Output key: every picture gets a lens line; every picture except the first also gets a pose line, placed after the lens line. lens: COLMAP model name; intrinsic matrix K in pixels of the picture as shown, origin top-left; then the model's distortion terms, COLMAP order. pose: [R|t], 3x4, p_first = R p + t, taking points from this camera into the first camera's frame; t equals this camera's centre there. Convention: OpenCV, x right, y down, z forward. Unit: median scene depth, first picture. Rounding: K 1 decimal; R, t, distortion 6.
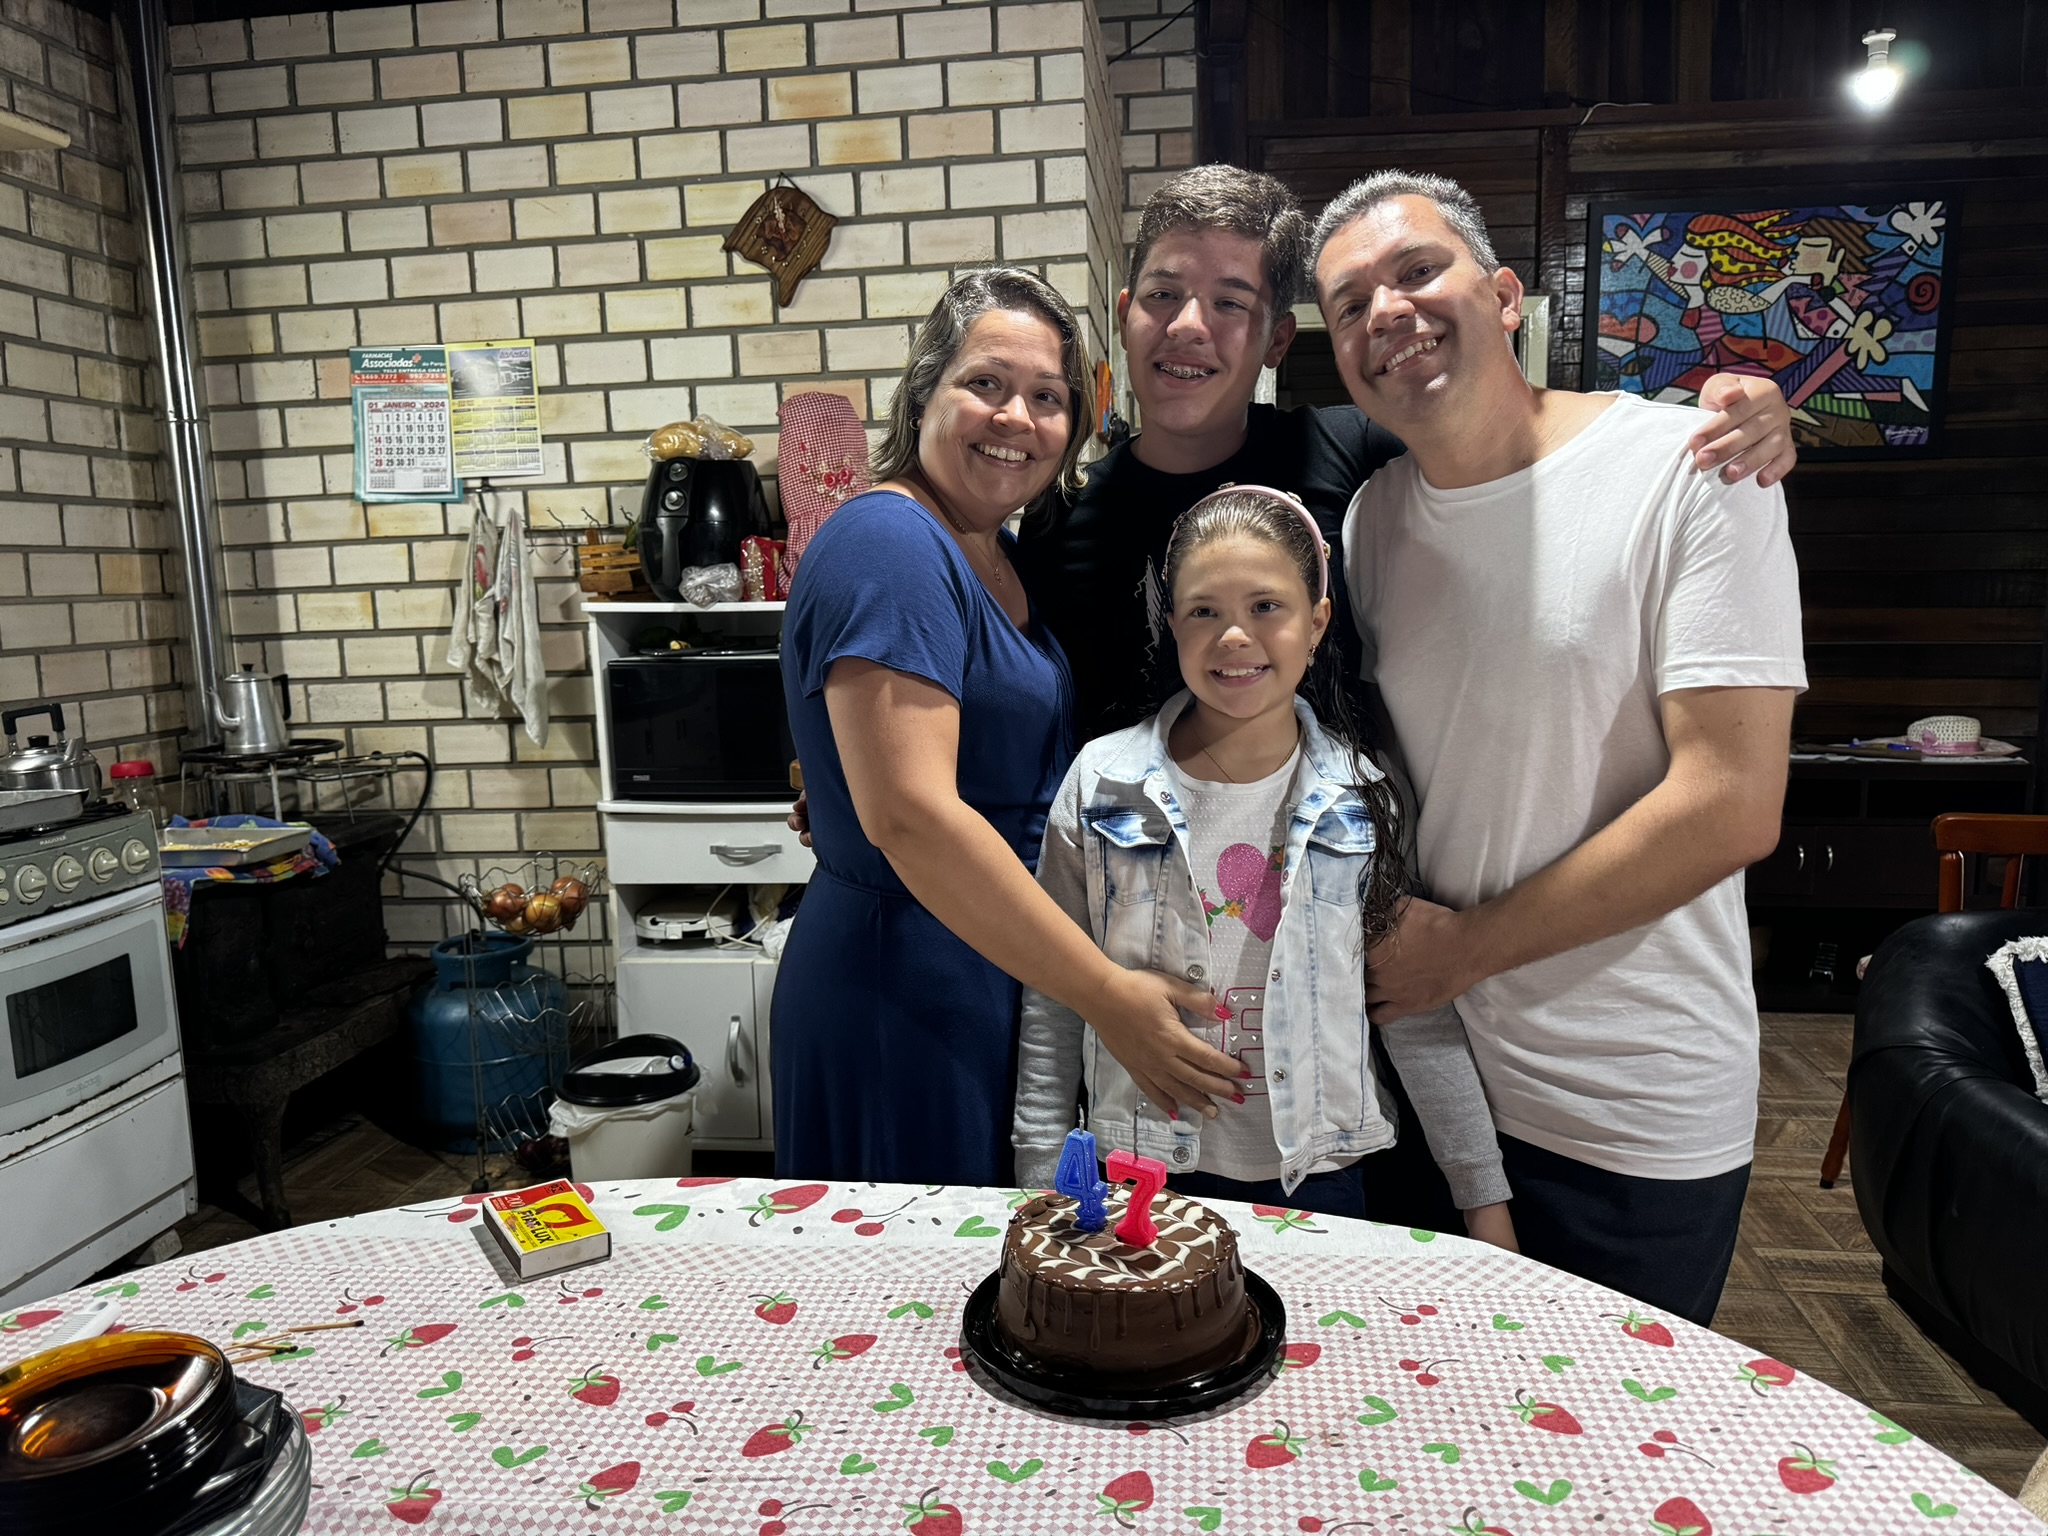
lens RADIAL K [[1432.9, 0, 1059.6], [0, 1432.9, 781.9], [0, 0, 1]] dist [0.044094, -0.057424]
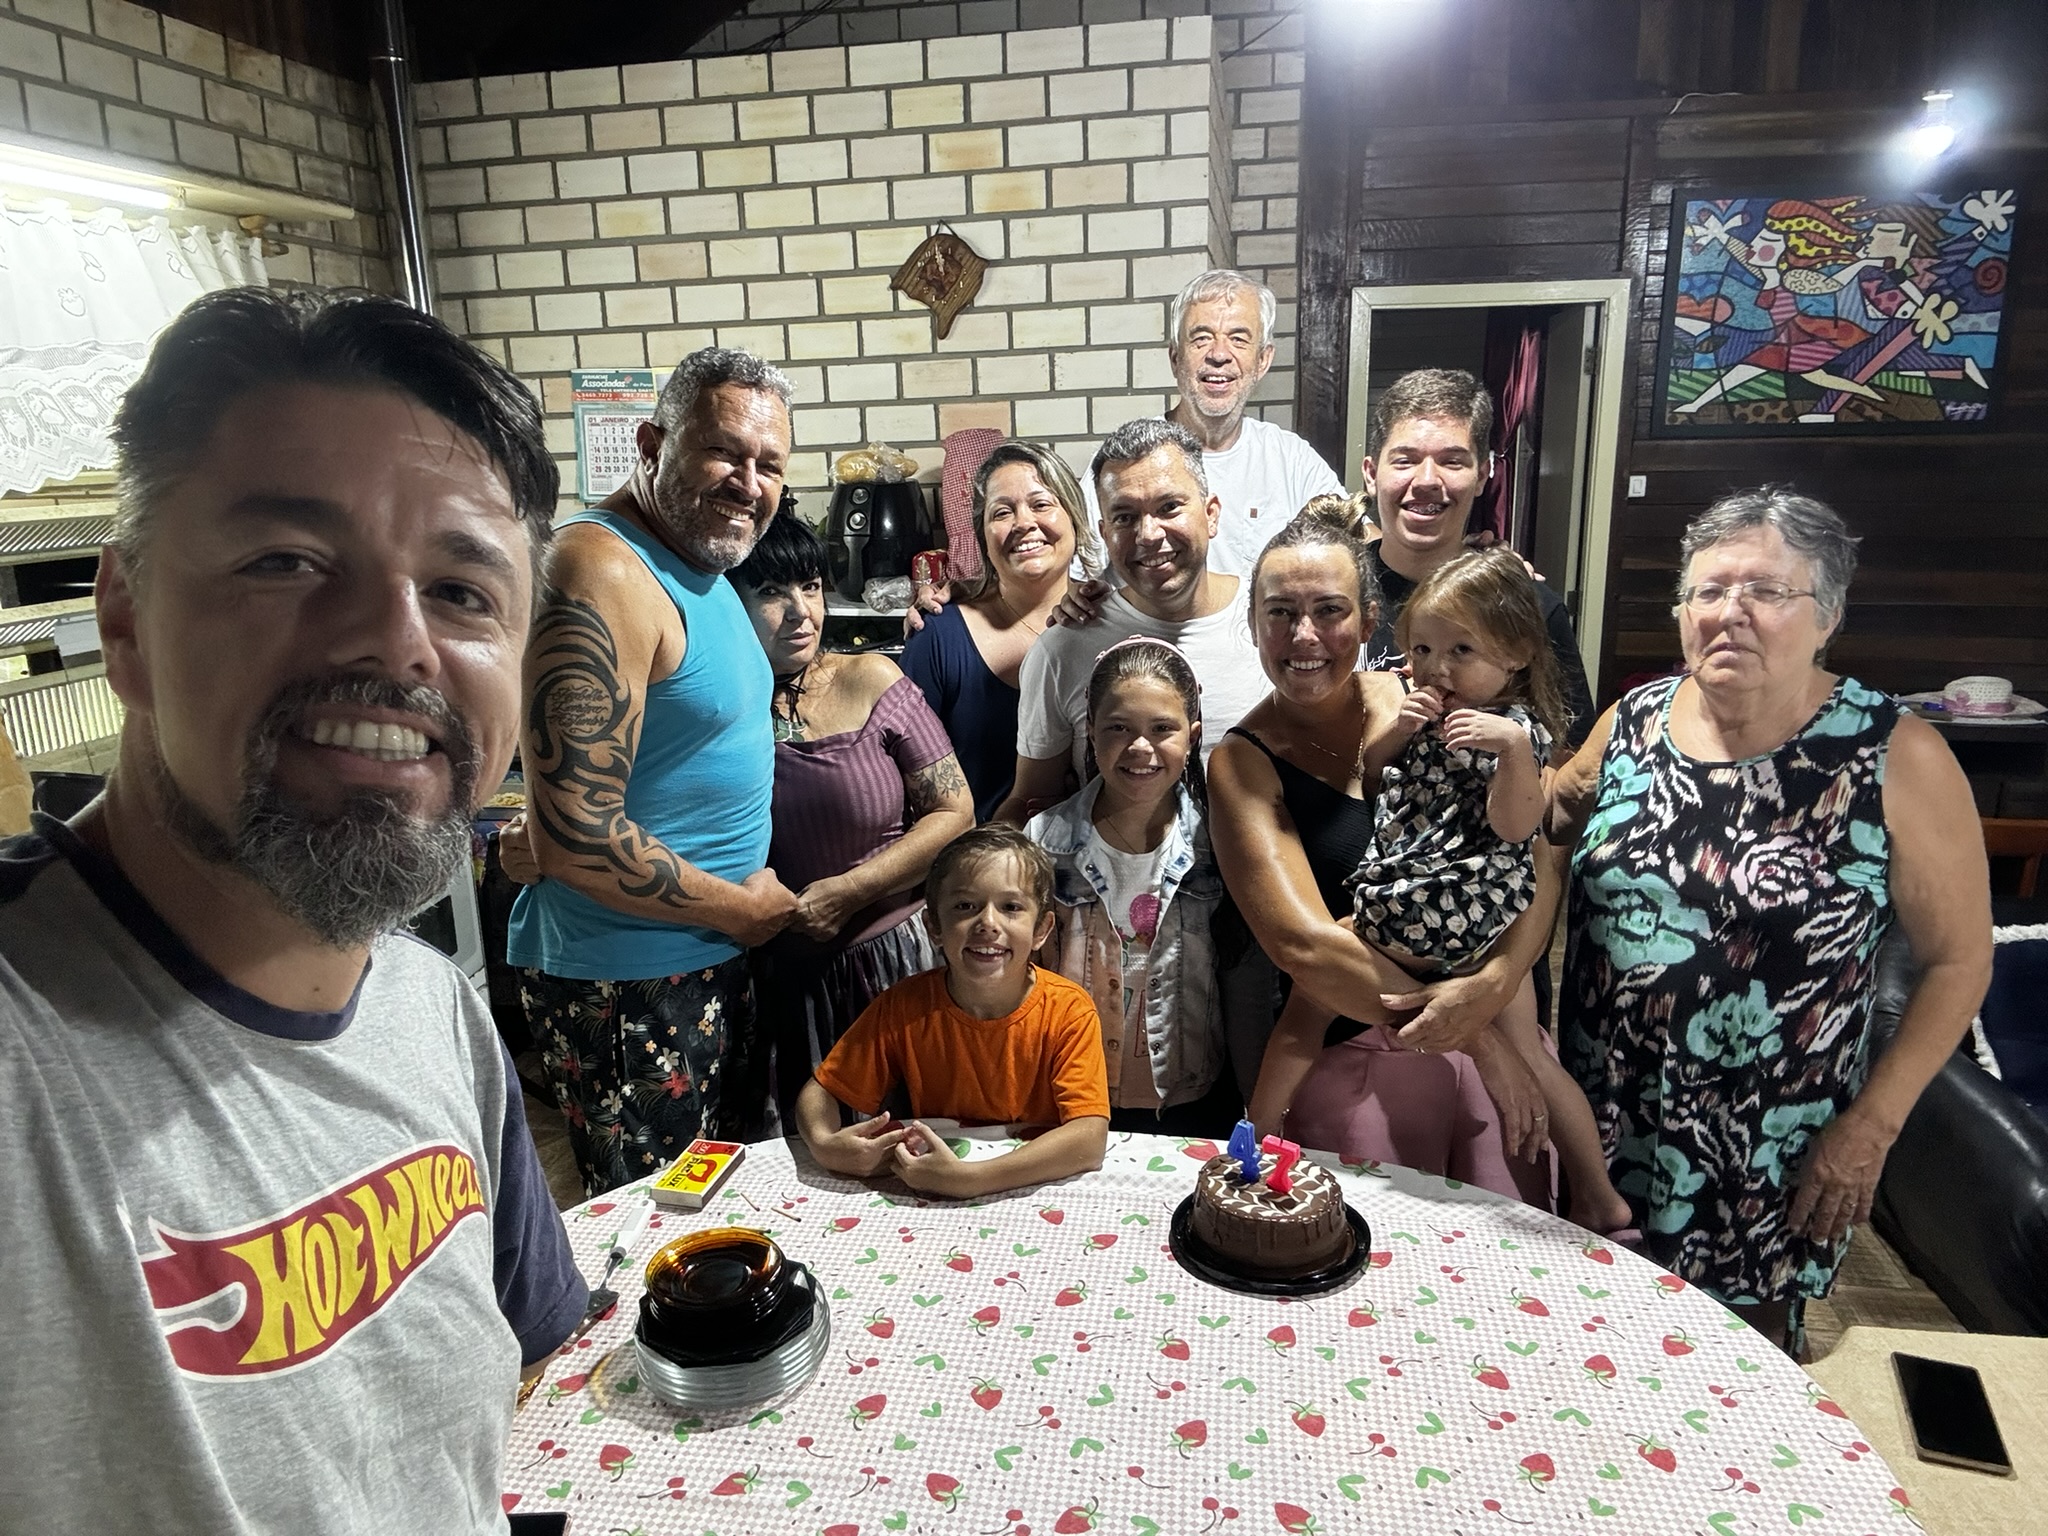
lens RADIAL K [[1448.2, 0, 1016.4], [0, 1448.2, 792.6], [0, 0, 1]] dist [0.095488, -0.122390]
pose [[0.997622, 0.014905, -0.067299, -0.046801], [-0.006725, 0.992731, 0.120163, -0.108909], [0.068601, -0.119425, 0.990470, -0.205091]]
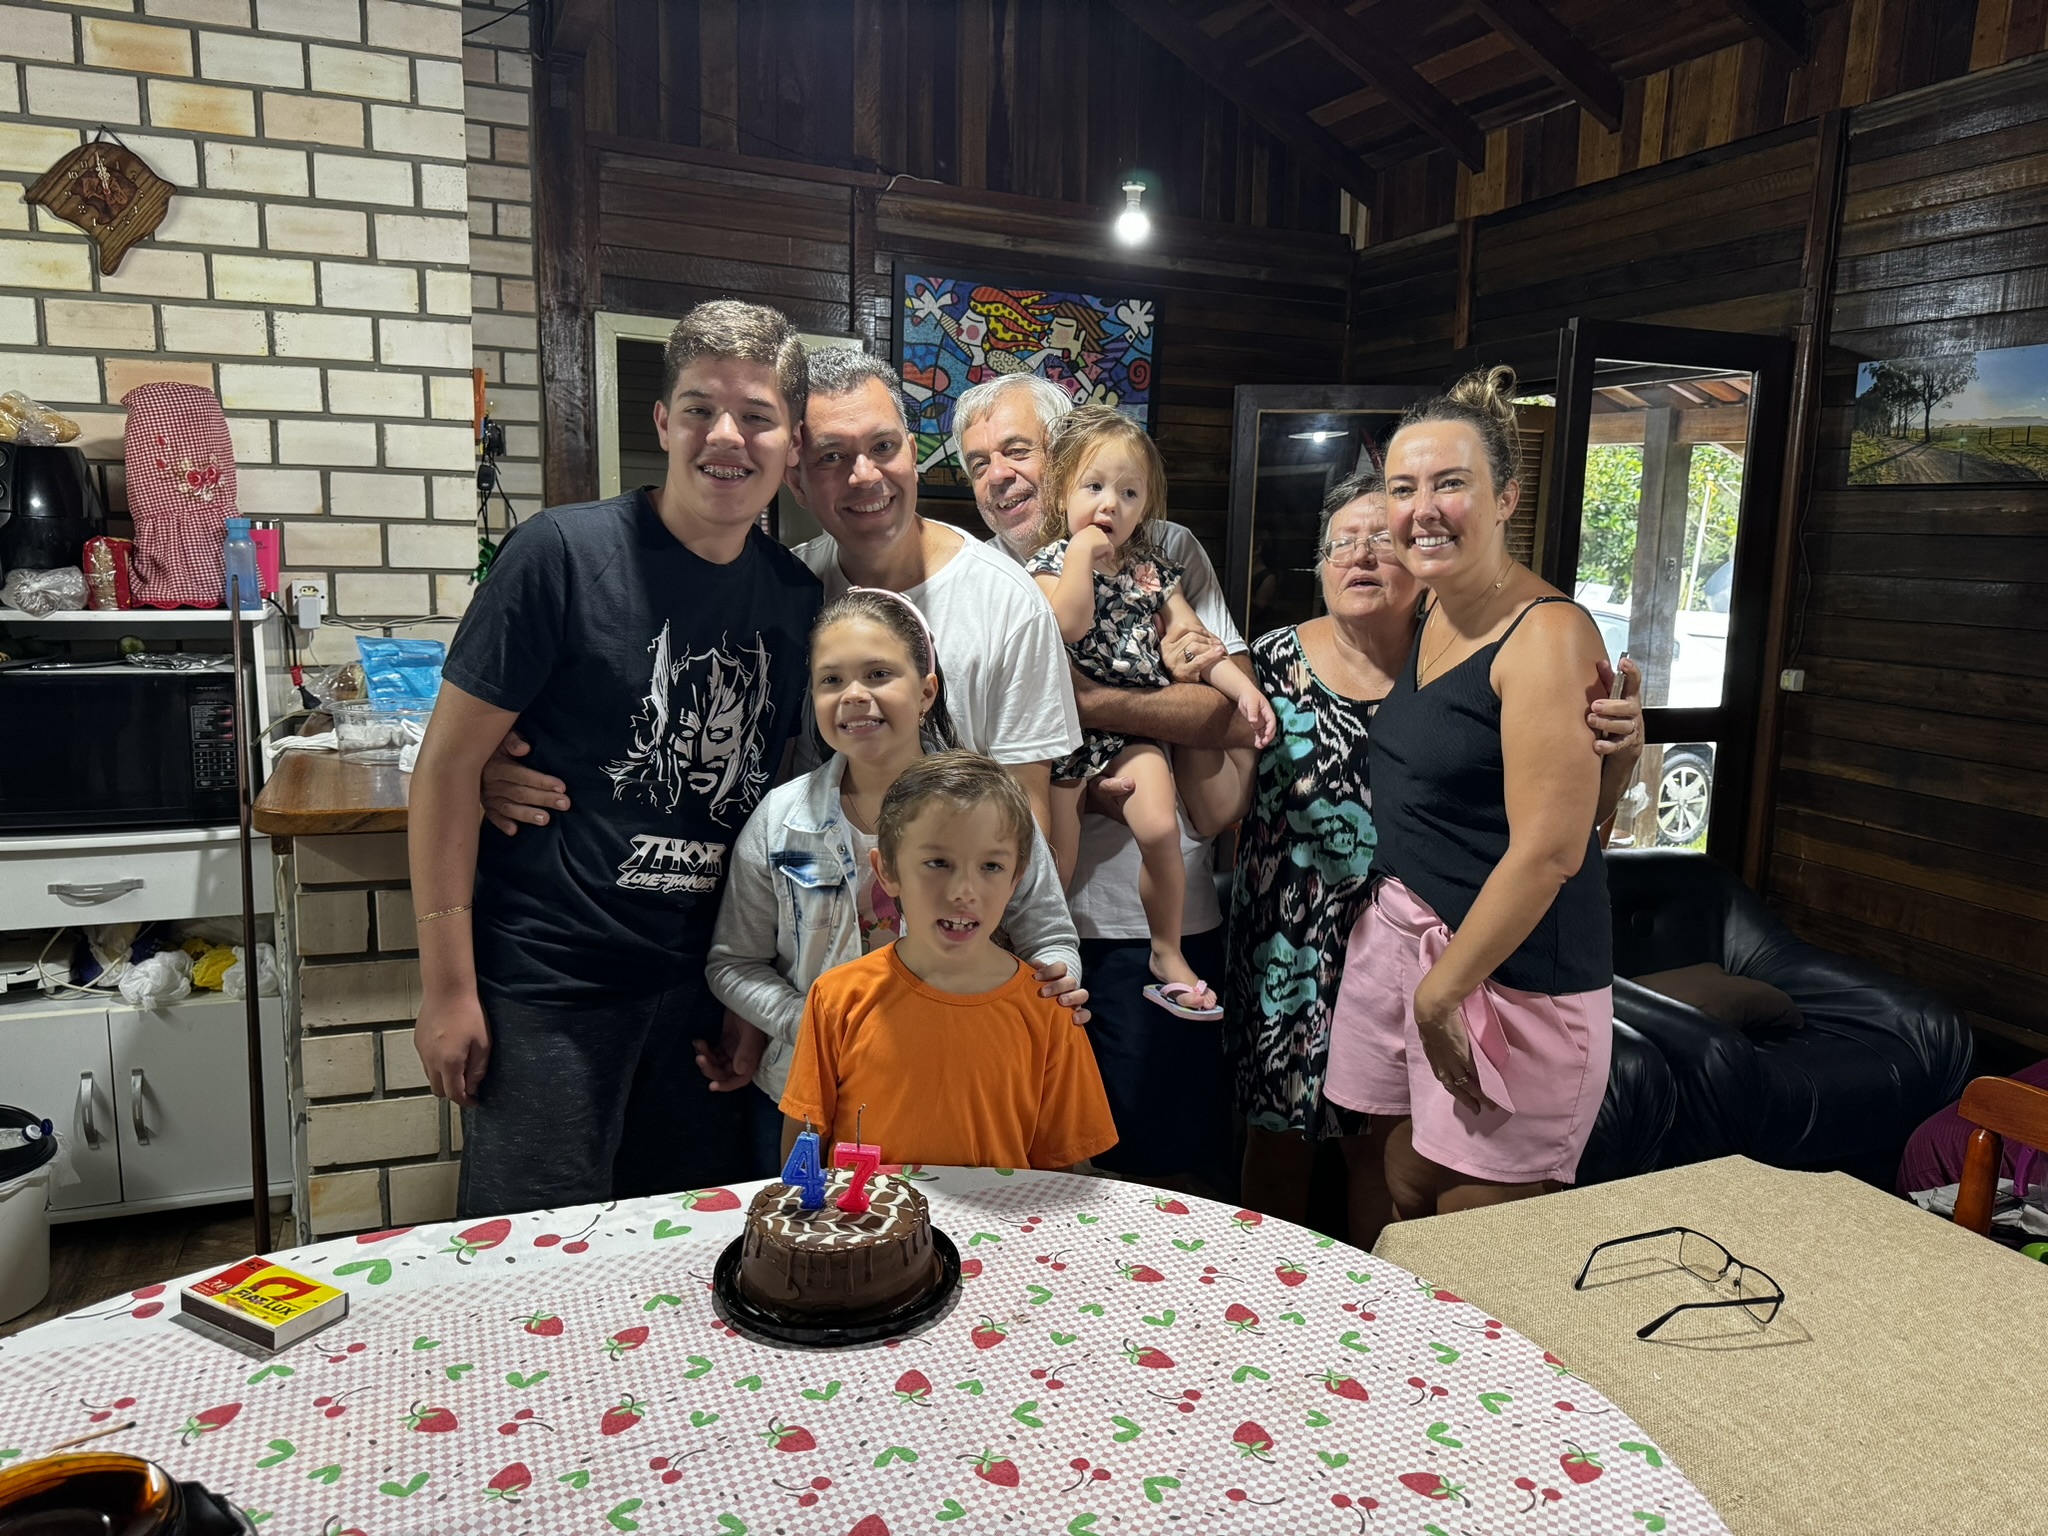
lens RADIAL K [[1451.2, 0, 1024.0], [0, 1451.2, 768.0], [0, 0, 1]] dist [0.053326, -0.064355]
pose [[0.871495, -0.028281, 0.489588, -0.150015], [0.017434, 0.999491, 0.026703, -0.038602], [-0.490095, -0.014736, 0.871545, -0.076284]]
